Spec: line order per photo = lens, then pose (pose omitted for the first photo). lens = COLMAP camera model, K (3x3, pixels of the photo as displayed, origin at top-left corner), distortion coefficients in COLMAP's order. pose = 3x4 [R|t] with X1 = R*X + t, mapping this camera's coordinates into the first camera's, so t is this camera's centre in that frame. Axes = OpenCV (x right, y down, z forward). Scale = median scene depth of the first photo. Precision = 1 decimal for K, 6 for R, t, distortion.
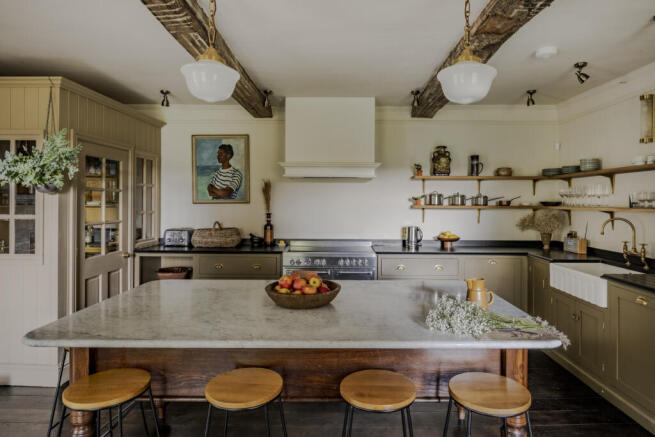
lens RADIAL K [[376.7, 0, 332.3], [0, 376.7, 197.1], [0, 0, 1]] dist [-0.003366, -0.000706]
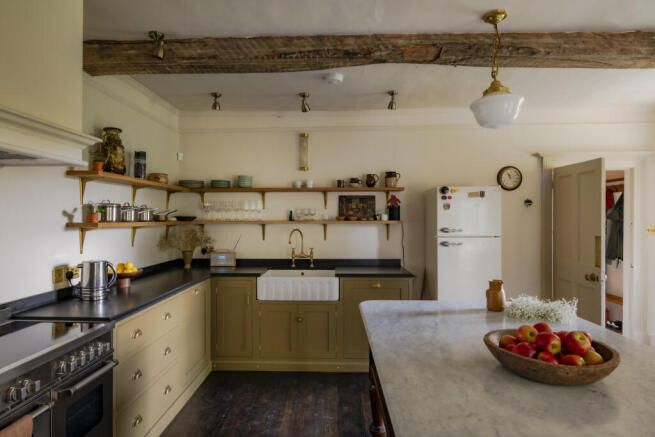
lens RADIAL K [[376.7, 0, 326.7], [0, 376.7, 218.1], [0, 0, 1]] dist [-0.003366, -0.000706]
pose [[0.027452, -0.005833, 0.999606, -0.366794], [-0.004868, 0.999970, 0.005969, 0.010374], [-0.999611, -0.005030, 0.027423, 0.700428]]
